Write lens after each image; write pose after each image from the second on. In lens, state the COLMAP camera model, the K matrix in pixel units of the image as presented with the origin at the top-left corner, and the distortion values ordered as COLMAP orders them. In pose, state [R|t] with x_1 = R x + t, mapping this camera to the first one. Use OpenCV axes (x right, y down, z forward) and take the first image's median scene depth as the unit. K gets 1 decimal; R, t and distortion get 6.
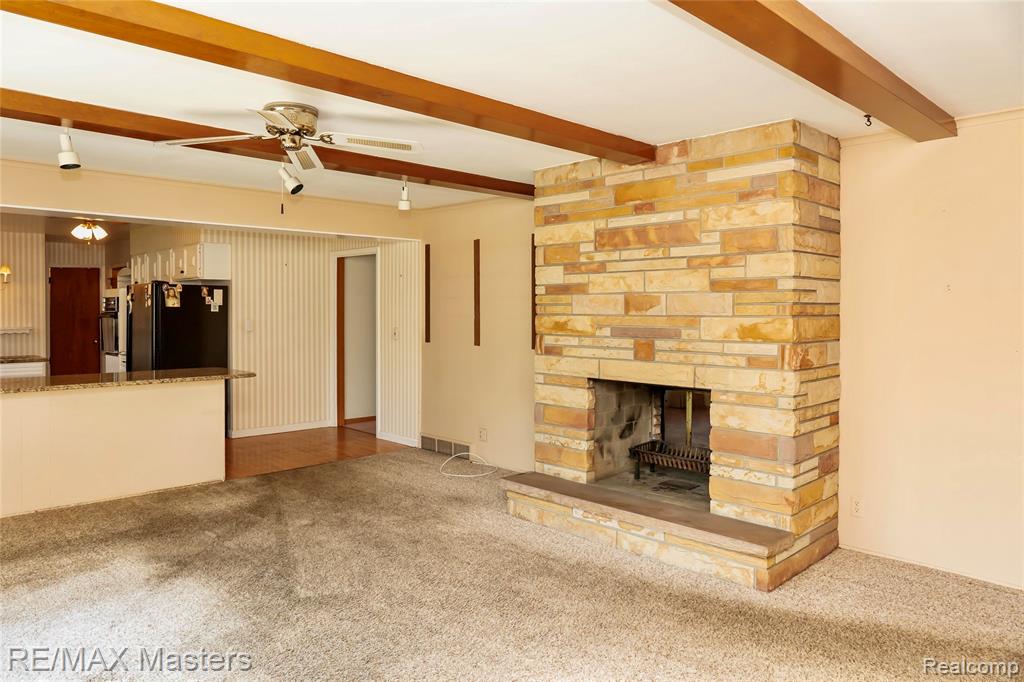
lens RADIAL K [[705.5, 0, 508.6], [0, 705.5, 313.7], [0, 0, 1]] dist [-0.029047, 0.013708]
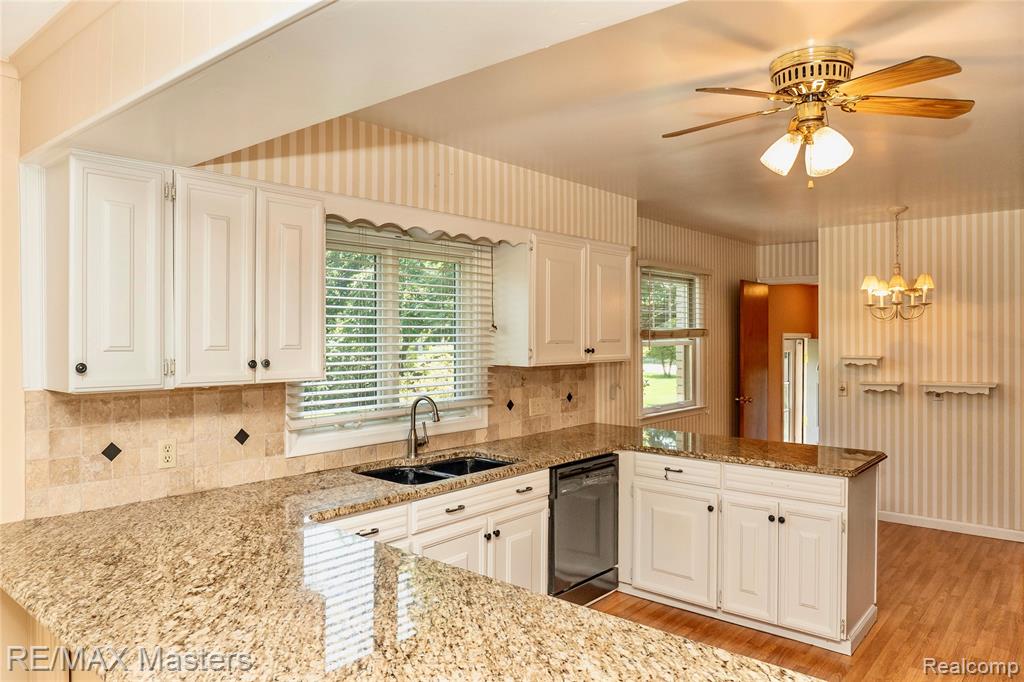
lens RADIAL K [[705.5, 0, 517.6], [0, 705.5, 343.7], [0, 0, 1]] dist [-0.029047, 0.013708]
pose [[0.103062, 0.015978, -0.994547, -0.368962], [-0.007020, 0.999858, 0.015336, -0.036481], [0.994650, 0.005401, 0.103160, 1.169446]]
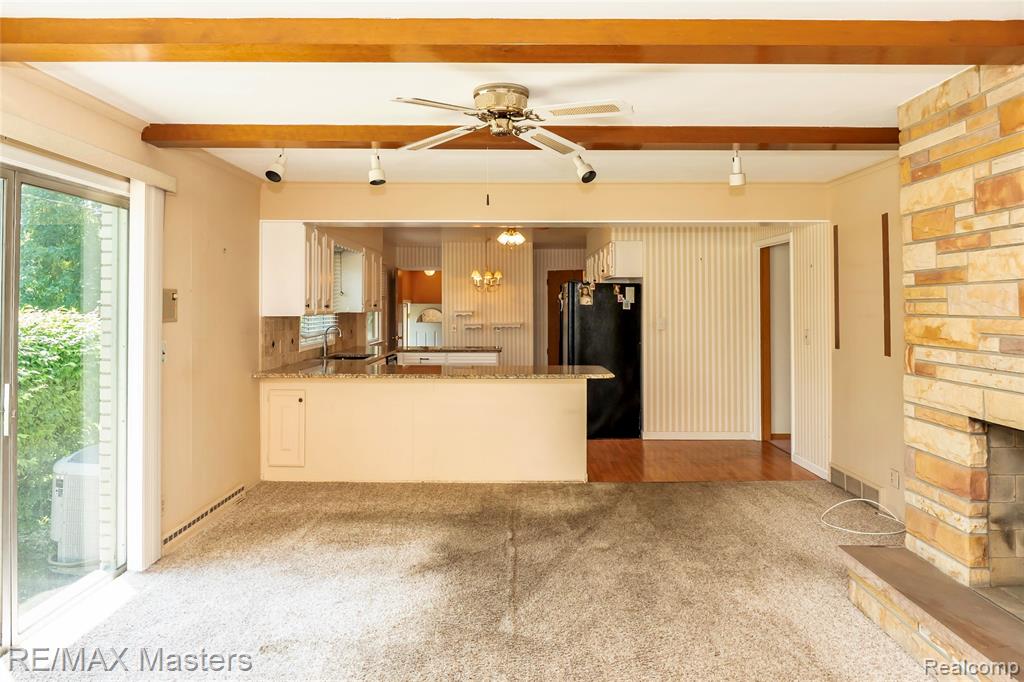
lens RADIAL K [[705.5, 0, 502.5], [0, 705.5, 289.2], [0, 0, 1]] dist [-0.029047, 0.013708]
pose [[0.711937, -0.018027, -0.702012, 0.259321], [-0.003250, 0.999575, -0.028964, -0.003468], [0.702235, 0.022902, 0.711576, 0.268041]]
